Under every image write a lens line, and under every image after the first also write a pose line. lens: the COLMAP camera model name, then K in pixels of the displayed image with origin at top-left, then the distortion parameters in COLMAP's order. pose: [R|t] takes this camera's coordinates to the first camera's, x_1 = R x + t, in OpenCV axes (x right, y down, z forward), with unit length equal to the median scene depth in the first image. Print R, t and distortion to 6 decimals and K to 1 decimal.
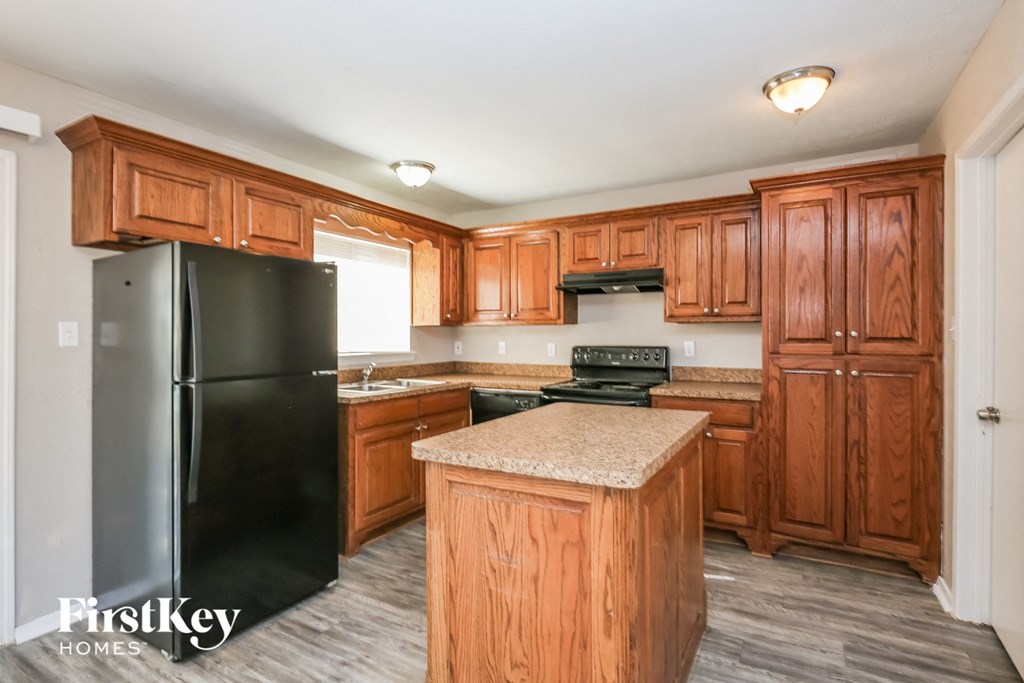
lens RADIAL K [[512.4, 0, 512.0], [0, 512.4, 341.5], [0, 0, 1]] dist [-0.000205, 0.000032]
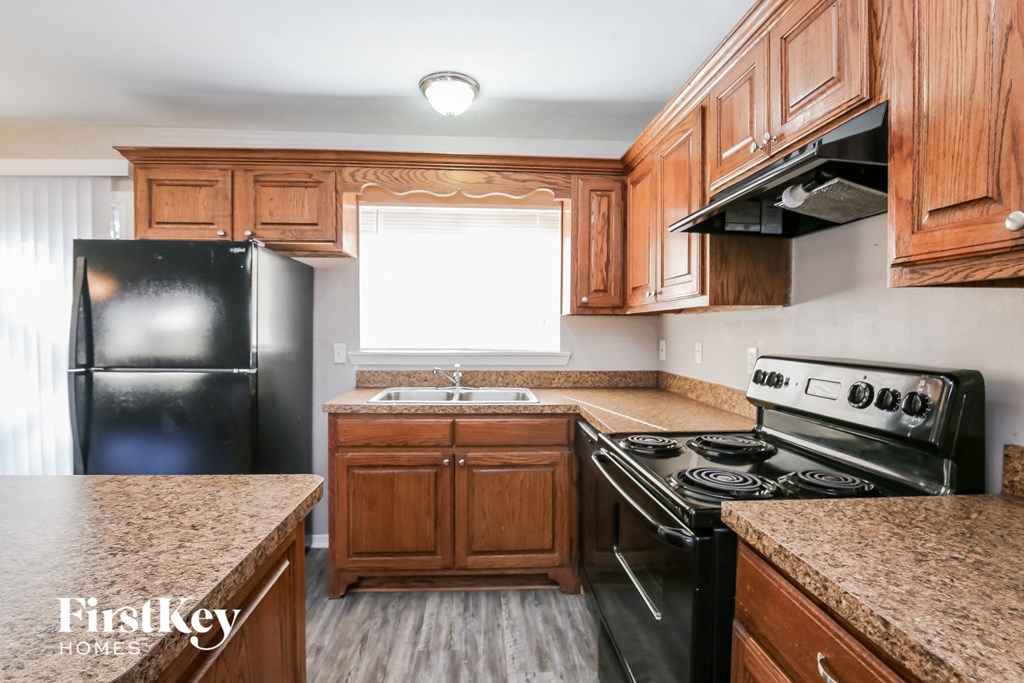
lens RADIAL K [[503.0, 0, 512.0], [0, 503.0, 341.5], [0, 0, 1]] dist [-0.020470, -0.000112]
pose [[0.550175, 0.025411, -0.834662, 0.405805], [-0.017080, 0.999670, 0.019176, -0.008182], [0.834874, 0.003705, 0.550428, 0.653171]]
